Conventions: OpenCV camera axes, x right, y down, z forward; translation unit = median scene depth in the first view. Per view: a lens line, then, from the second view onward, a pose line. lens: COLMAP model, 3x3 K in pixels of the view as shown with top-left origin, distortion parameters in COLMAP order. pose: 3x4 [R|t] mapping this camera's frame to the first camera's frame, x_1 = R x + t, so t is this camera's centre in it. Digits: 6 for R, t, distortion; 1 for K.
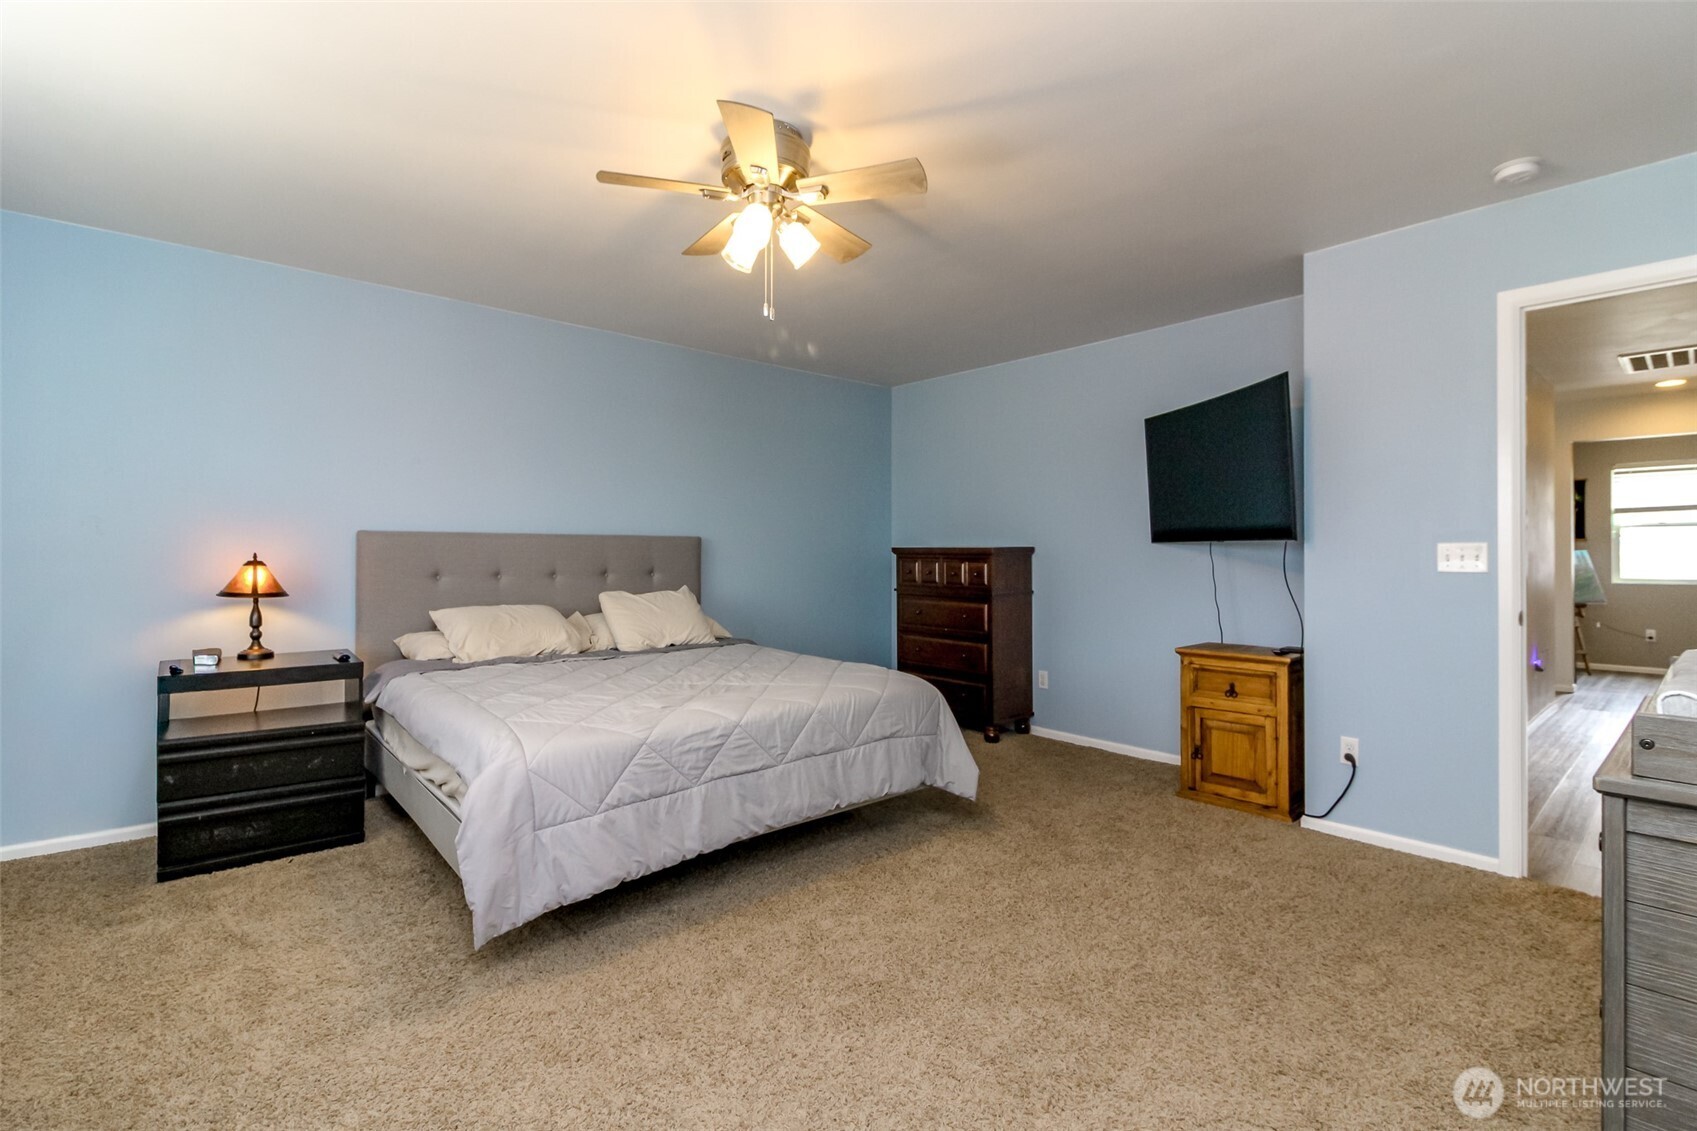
lens RADIAL K [[770.2, 0, 840.9], [0, 770.2, 550.7], [0, 0, 1]] dist [0.013981, -0.011136]
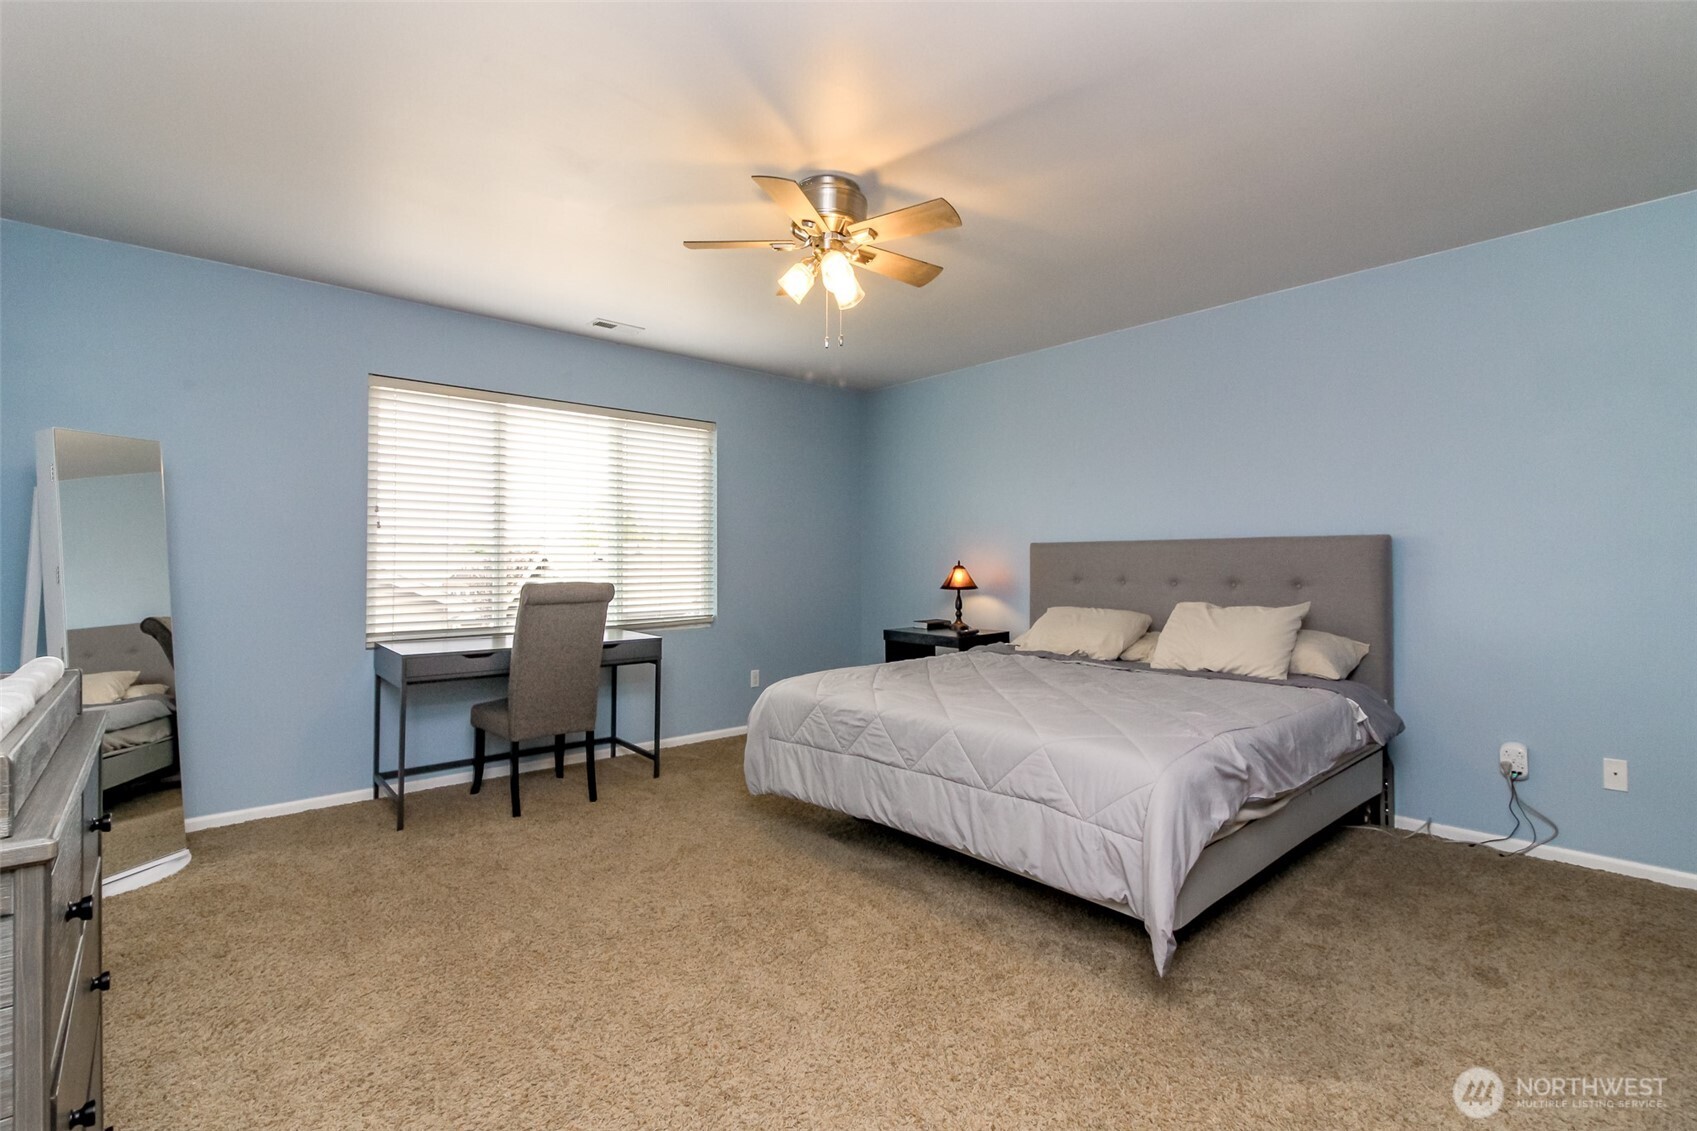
lens RADIAL K [[770.2, 0, 838.5], [0, 770.2, 562.4], [0, 0, 1]] dist [0.013981, -0.011136]
pose [[0.006413, -0.001814, -0.999978, 0.781699], [0.001736, 0.999997, -0.001803, 0.009421], [0.999978, -0.001725, 0.006417, 0.767957]]
